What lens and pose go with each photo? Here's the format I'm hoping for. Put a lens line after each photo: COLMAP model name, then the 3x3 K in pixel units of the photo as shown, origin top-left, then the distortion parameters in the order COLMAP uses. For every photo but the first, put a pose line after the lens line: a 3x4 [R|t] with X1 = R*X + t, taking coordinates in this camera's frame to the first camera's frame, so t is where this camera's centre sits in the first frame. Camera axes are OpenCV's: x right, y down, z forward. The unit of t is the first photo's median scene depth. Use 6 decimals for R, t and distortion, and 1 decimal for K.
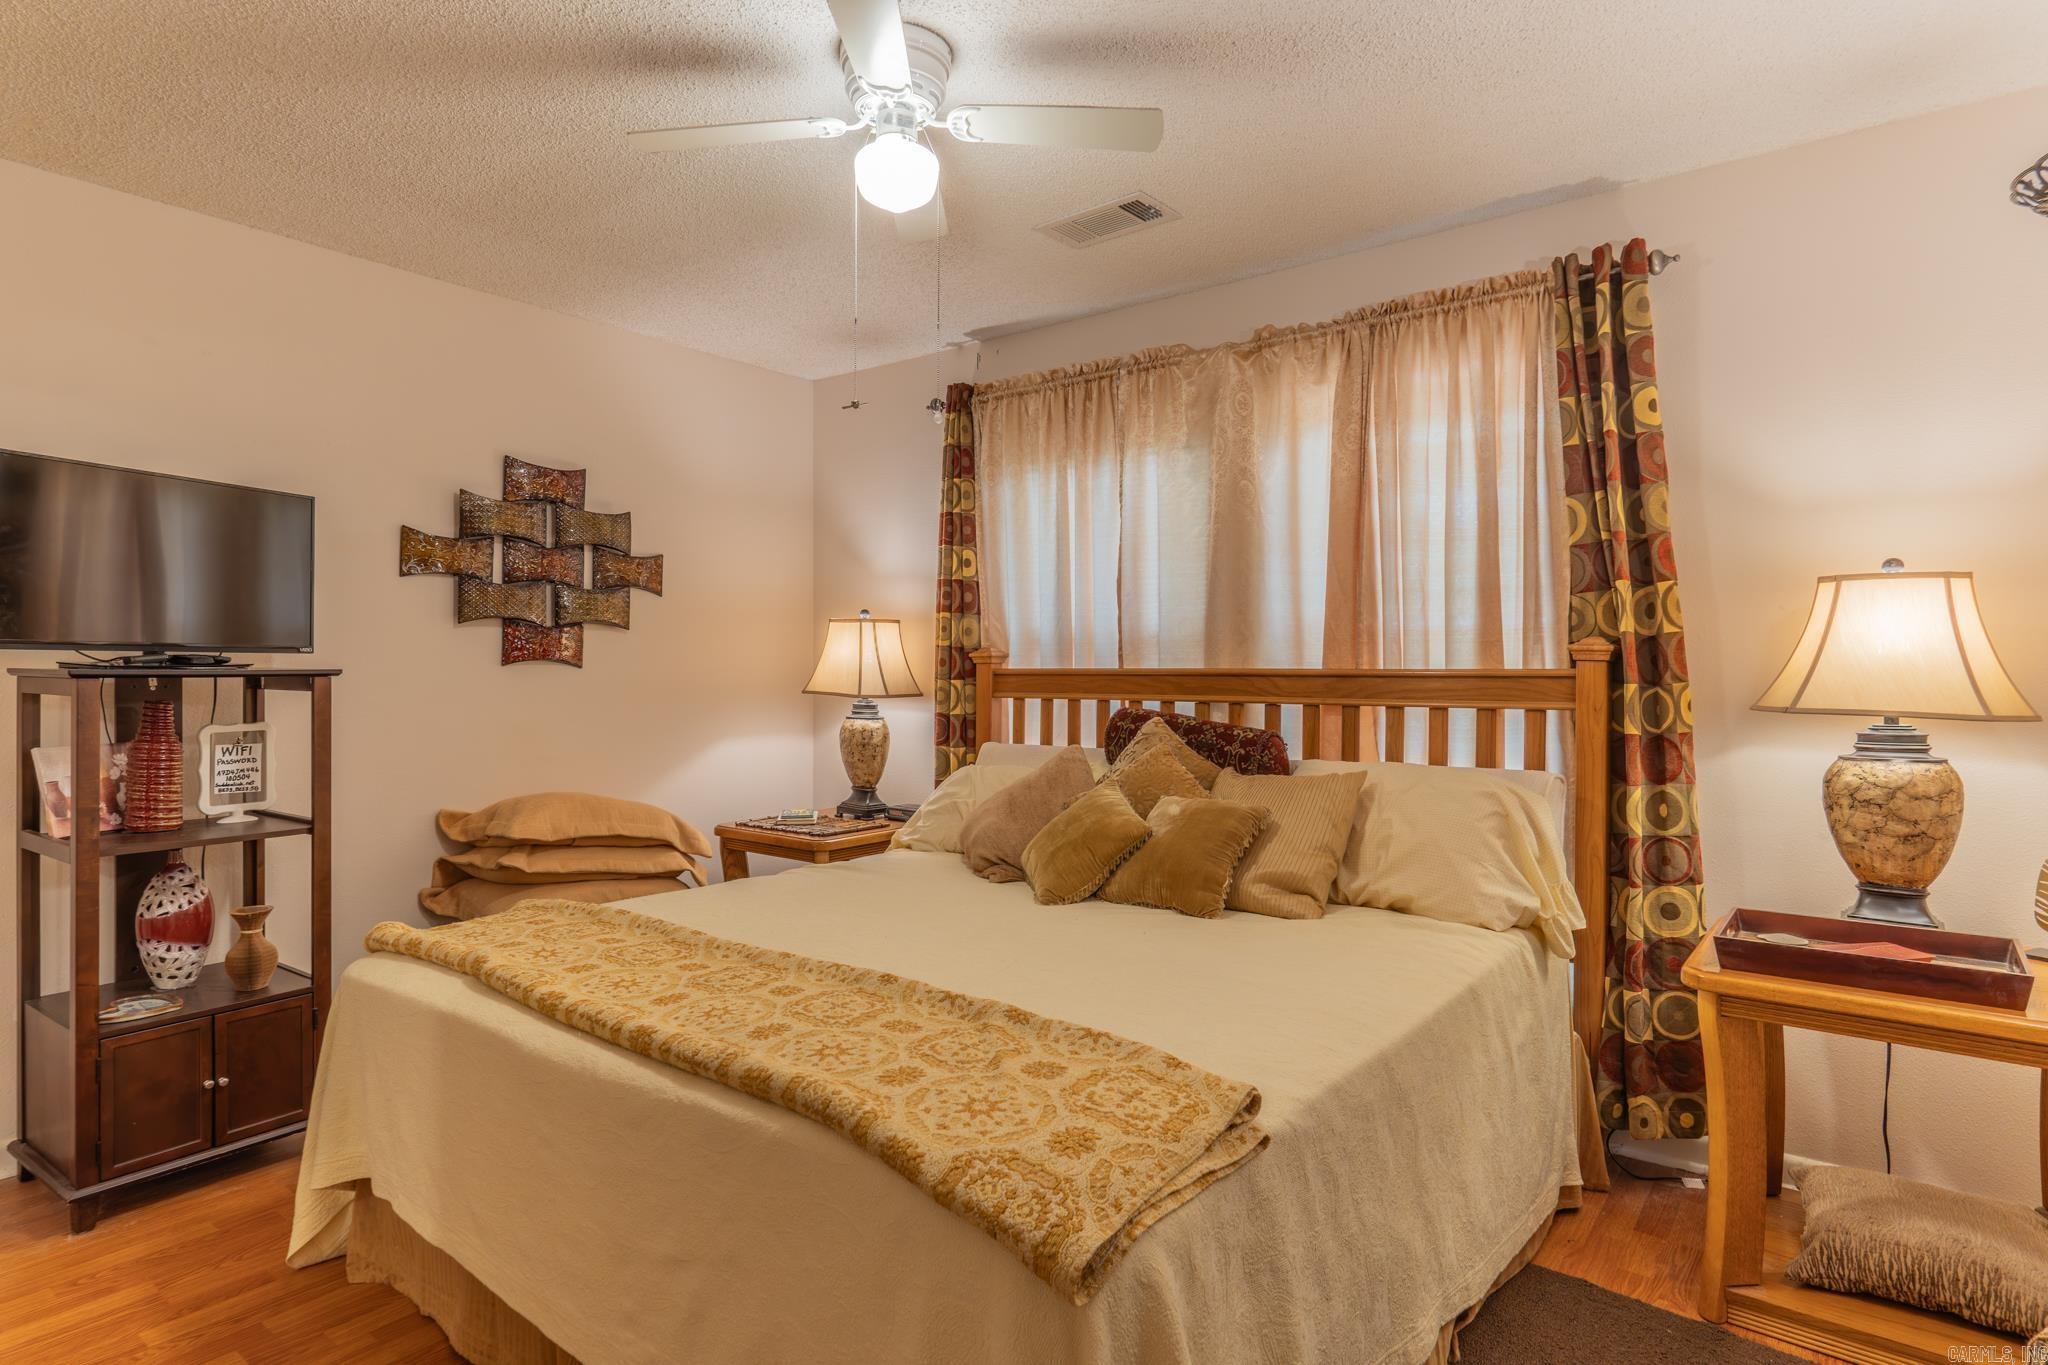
lens RADIAL K [[1092.7, 0, 1032.6], [0, 1092.7, 675.6], [0, 0, 1]] dist [0.003245, 0.003247]
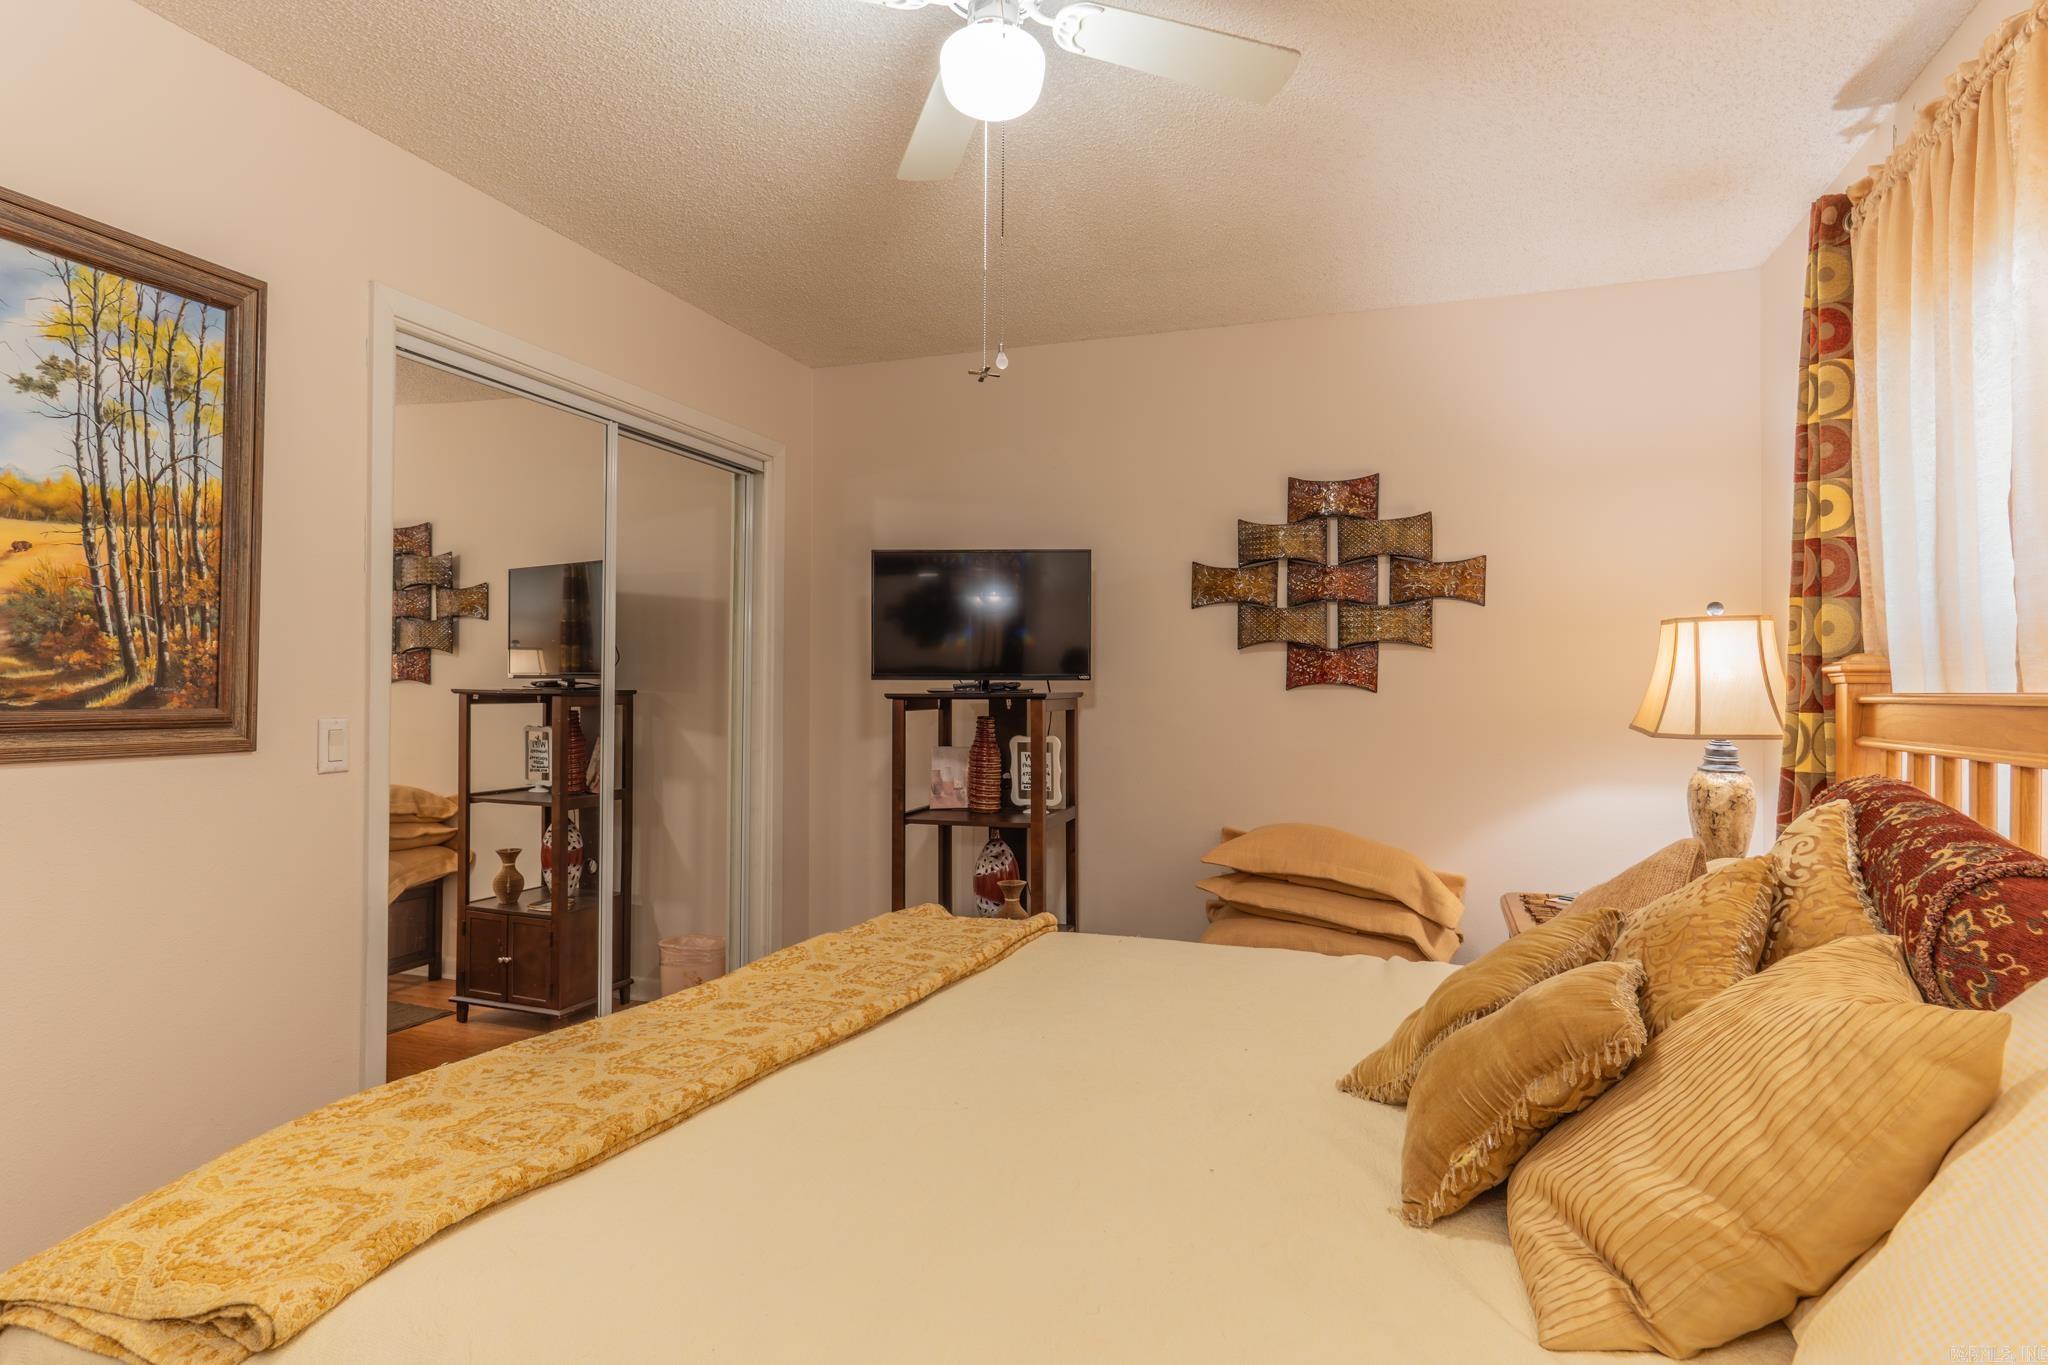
lens RADIAL K [[1092.7, 0, 1032.6], [0, 1092.7, 675.6], [0, 0, 1]] dist [0.003245, 0.003247]
pose [[0.313221, -0.014441, -0.949570, 0.372388], [-0.007267, 0.999819, -0.017602, -0.002989], [0.949652, 0.012414, 0.313060, 0.457686]]
